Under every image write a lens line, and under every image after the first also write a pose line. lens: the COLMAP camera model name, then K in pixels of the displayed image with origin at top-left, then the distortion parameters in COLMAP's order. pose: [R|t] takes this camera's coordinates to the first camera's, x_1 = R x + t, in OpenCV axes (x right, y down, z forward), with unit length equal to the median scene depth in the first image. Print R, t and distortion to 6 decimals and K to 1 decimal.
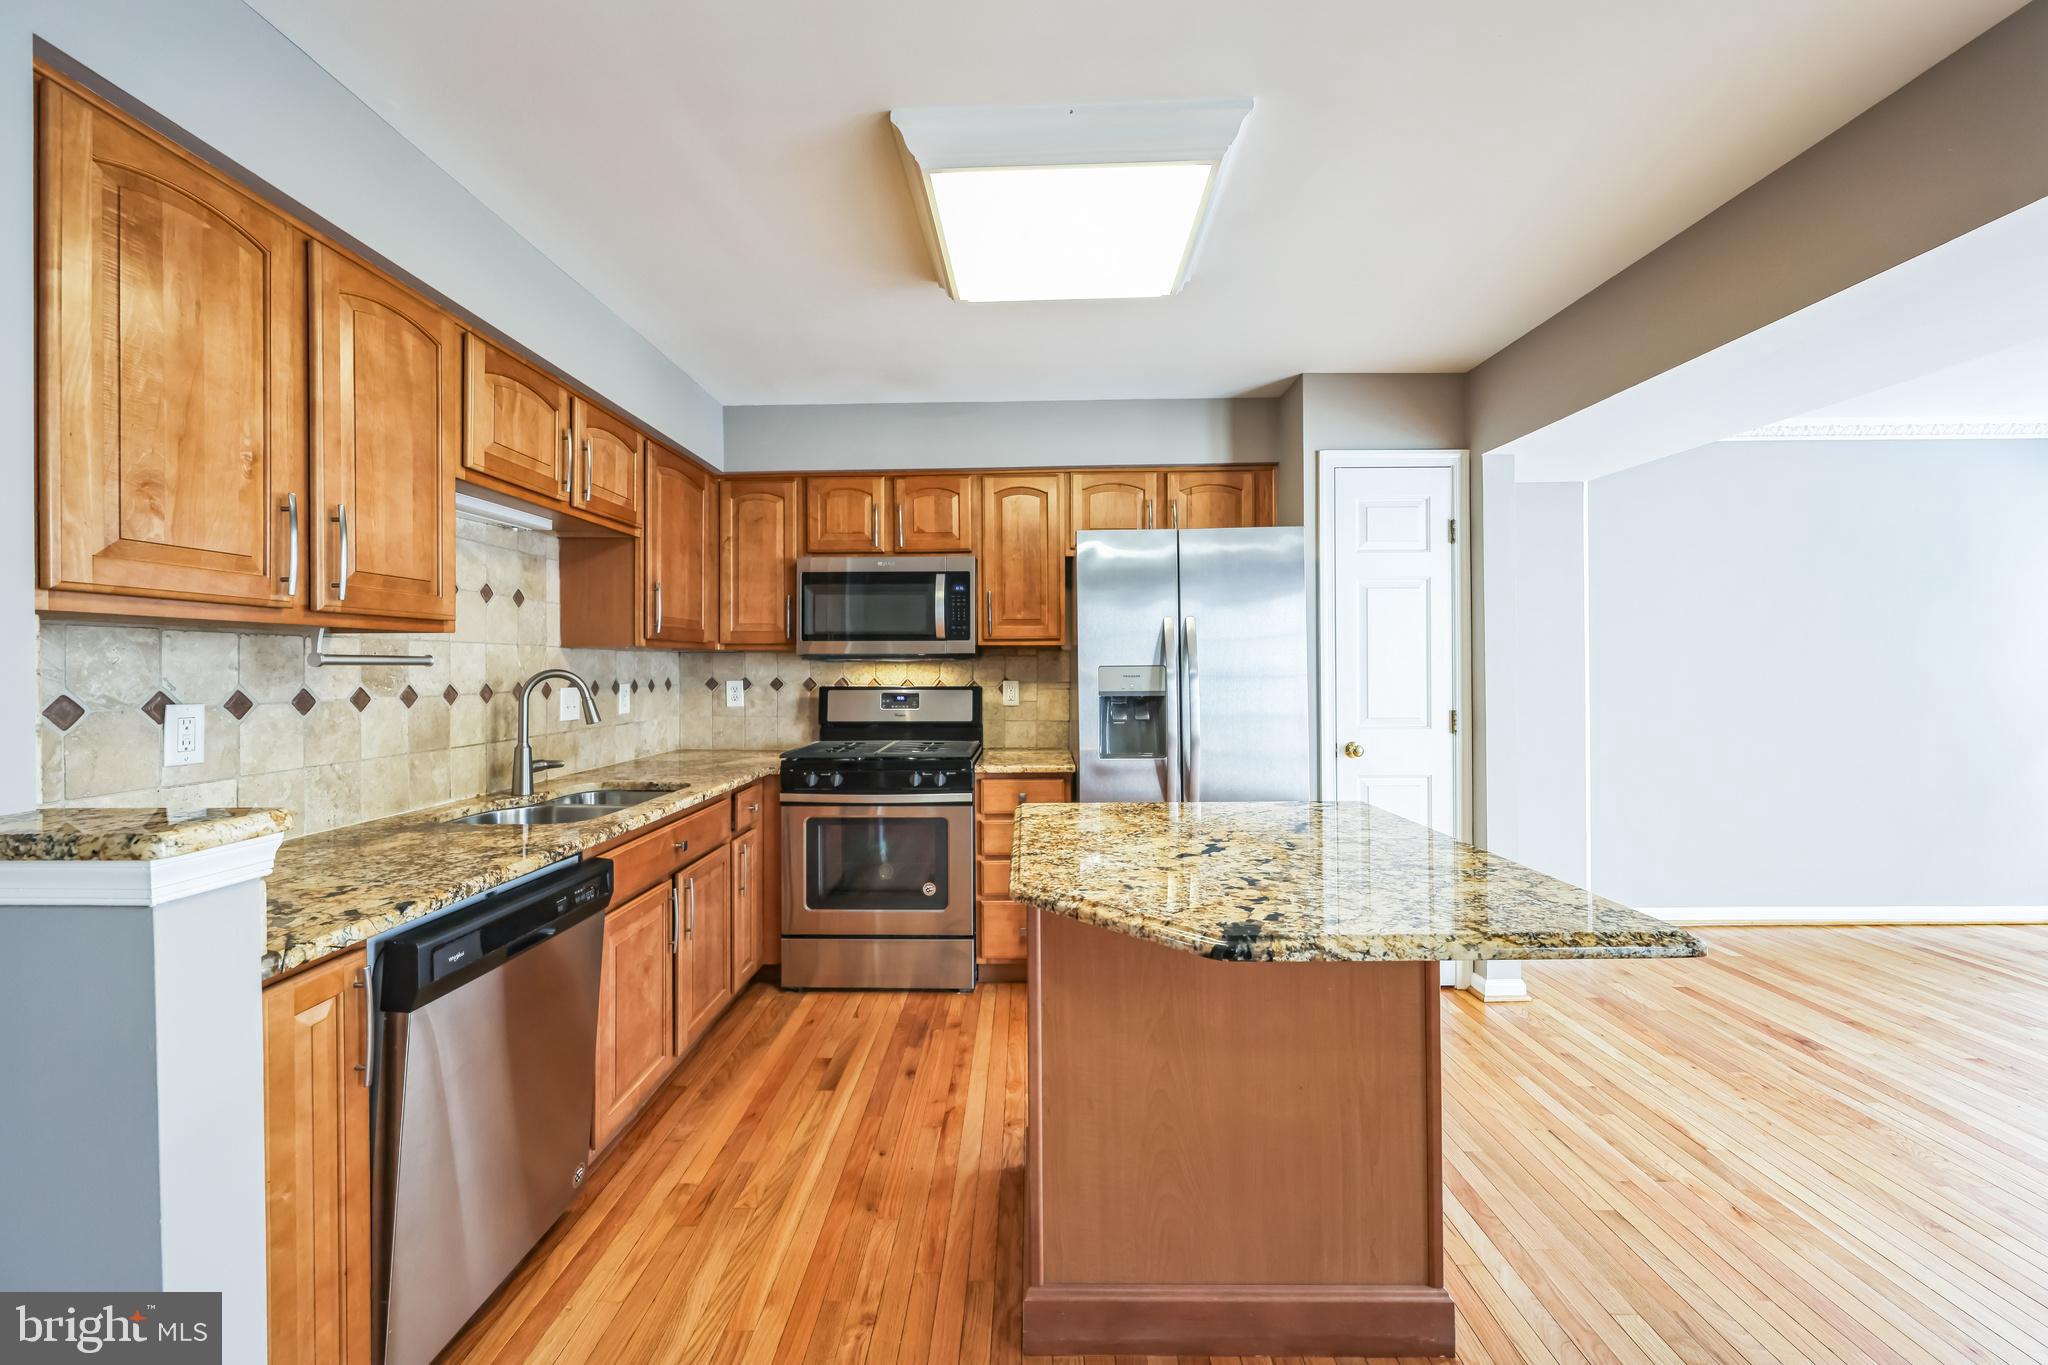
lens RADIAL K [[806.2, 0, 1019.6], [0, 806.2, 664.5], [0, 0, 1]] dist [0.001033, -0.000455]
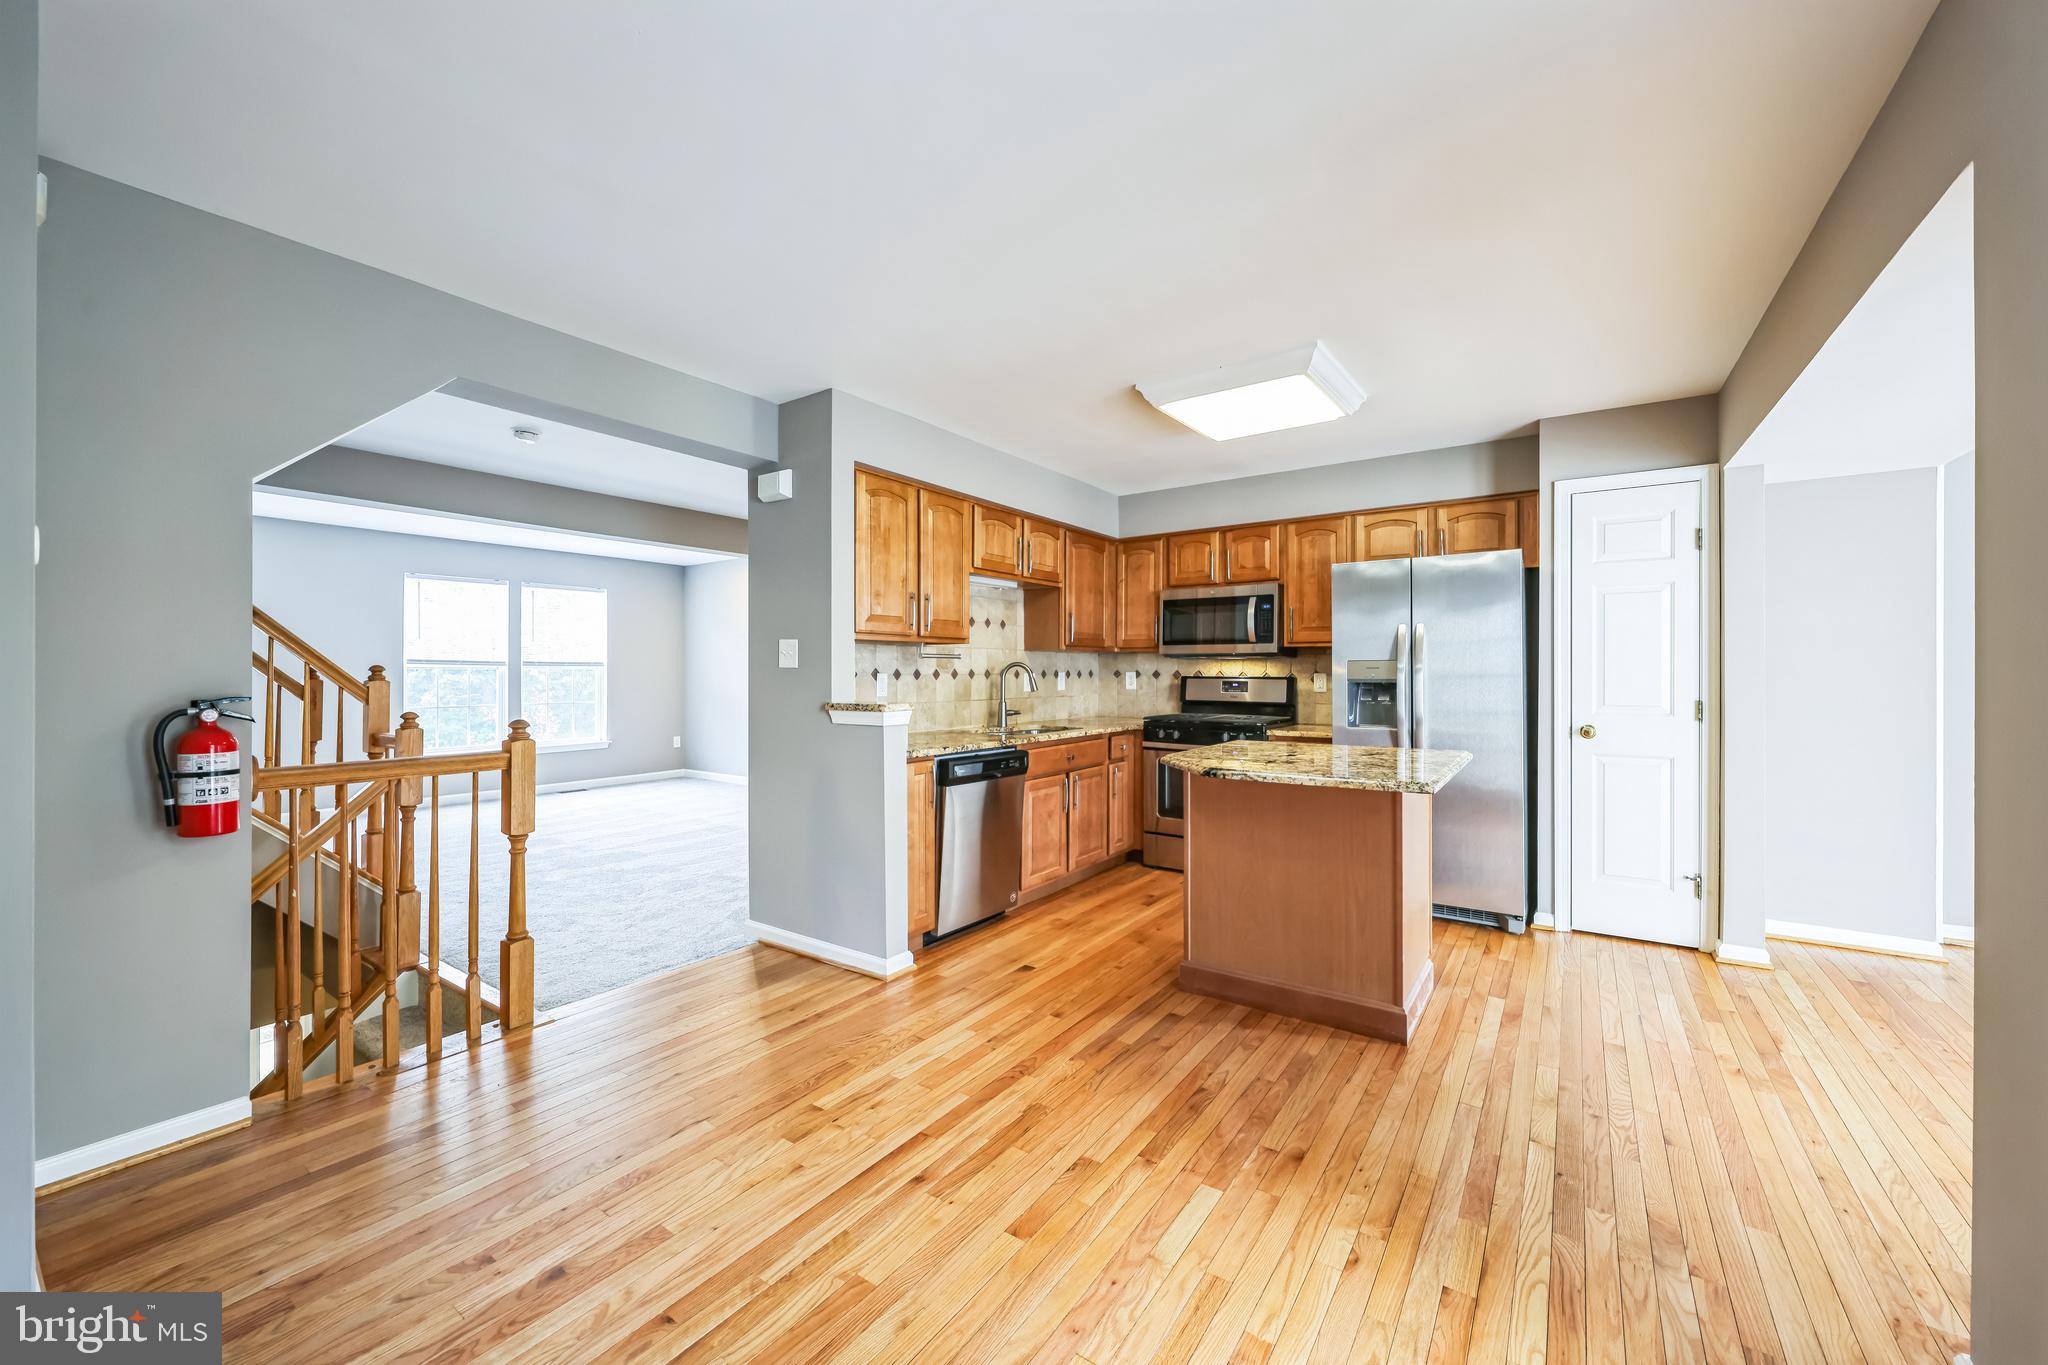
lens RADIAL K [[798.1, 0, 1017.4], [0, 798.1, 674.8], [0, 0, 1]] dist [-0.000197, -0.000280]
pose [[0.825729, 0.008294, -0.564006, 0.385602], [-0.003291, 0.999946, 0.009886, 0.013935], [0.564057, -0.006307, 0.825712, -0.437436]]
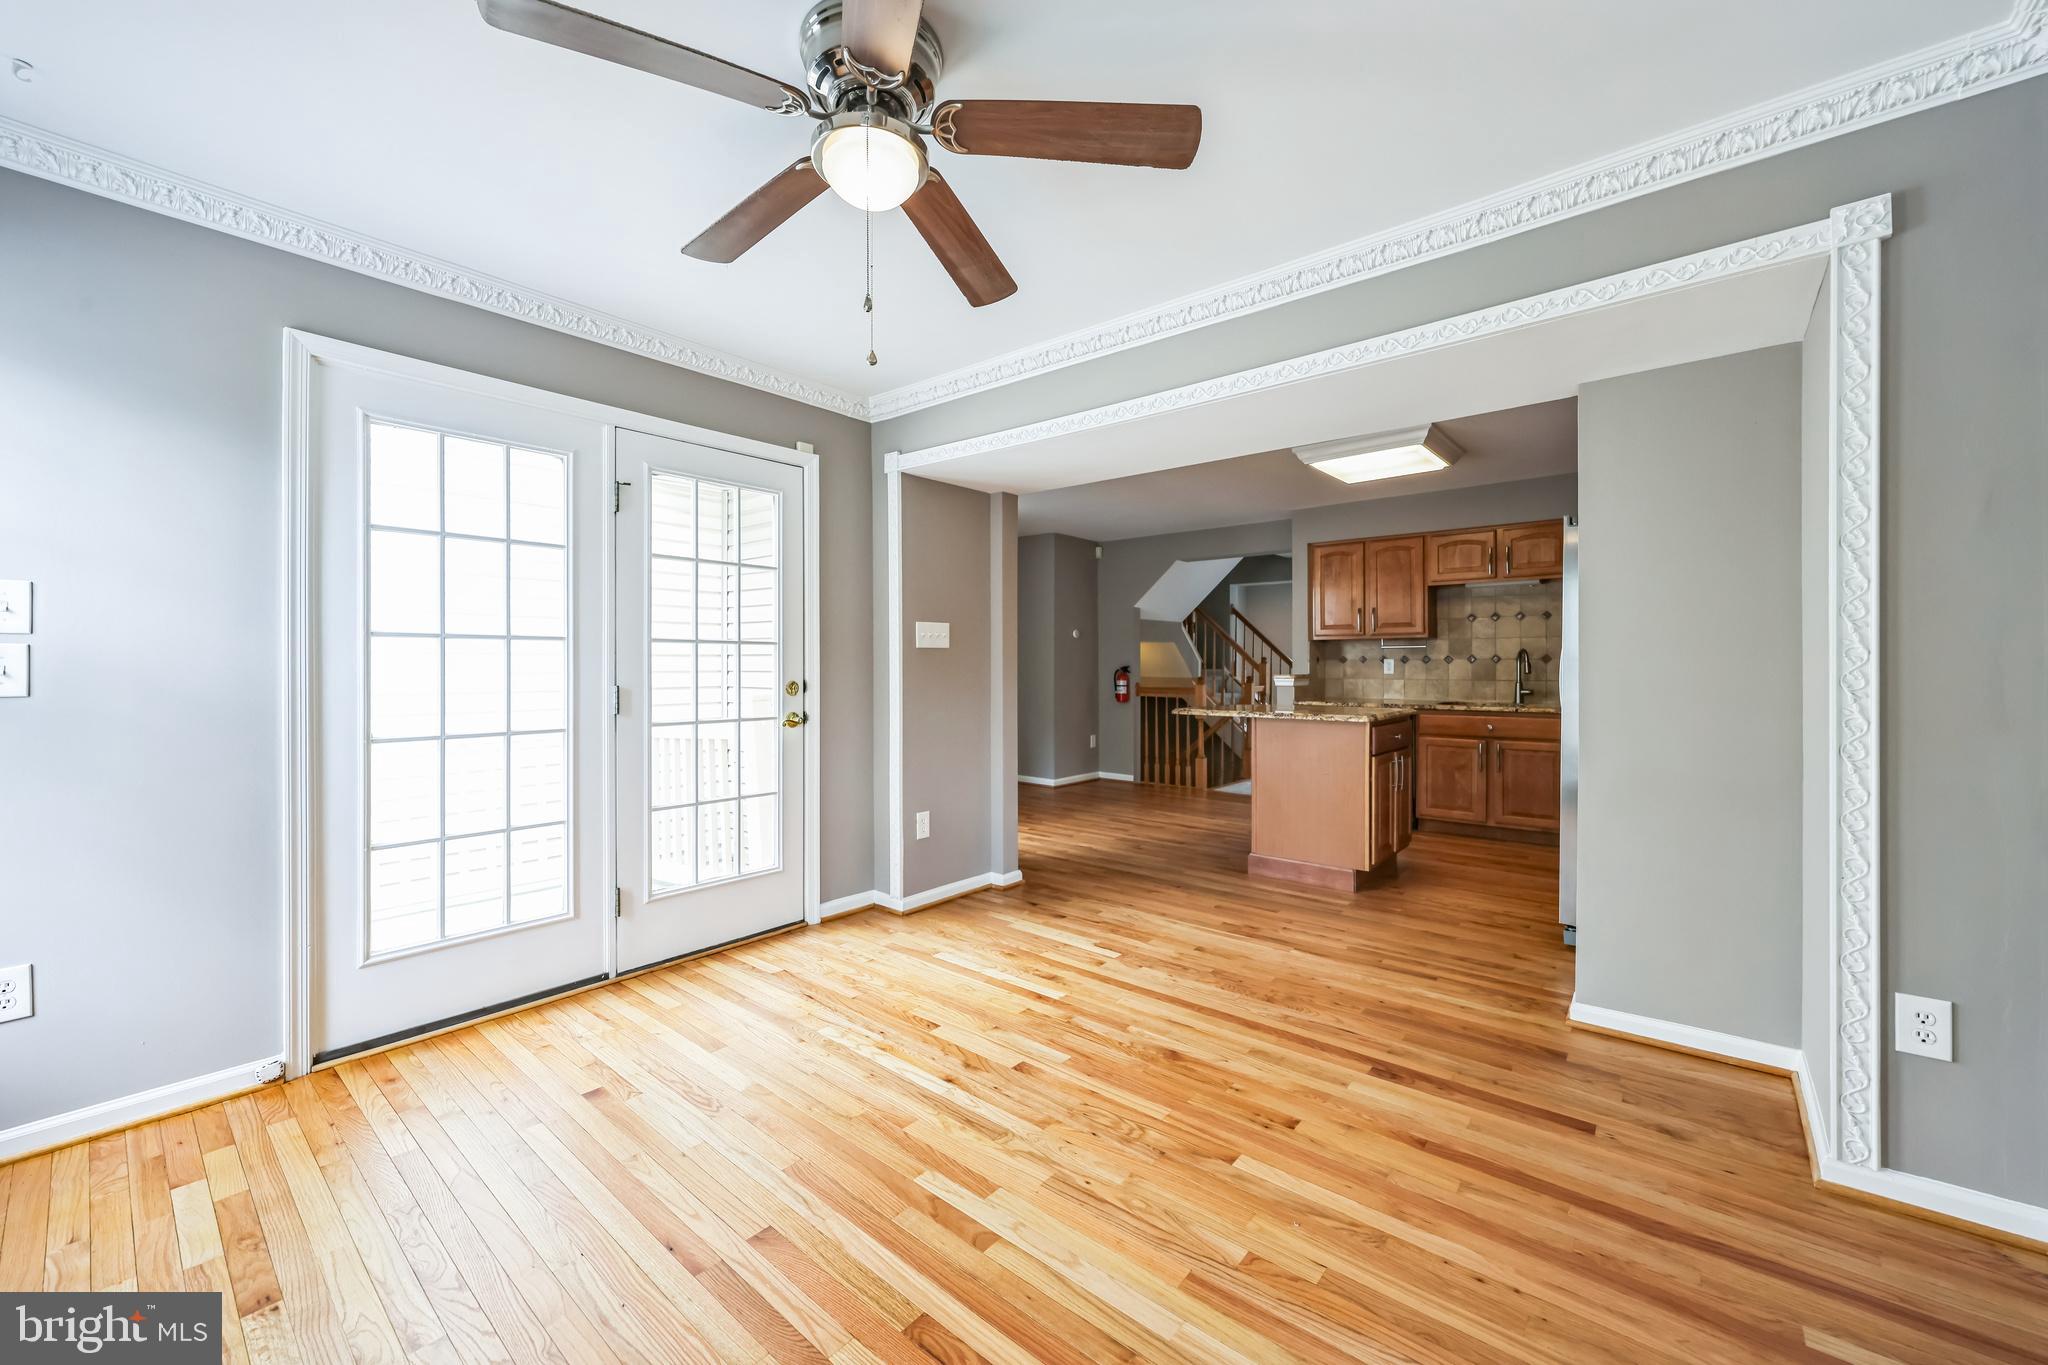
lens RADIAL K [[794.6, 0, 1008.8], [0, 794.6, 662.6], [0, 0, 1]] dist [0.000301, -0.000089]
pose [[-0.642744, 0.006346, -0.766055, 1.611235], [0.009428, 0.999955, 0.000374, 0.024642], [0.766023, -0.006982, -0.642775, 1.060546]]
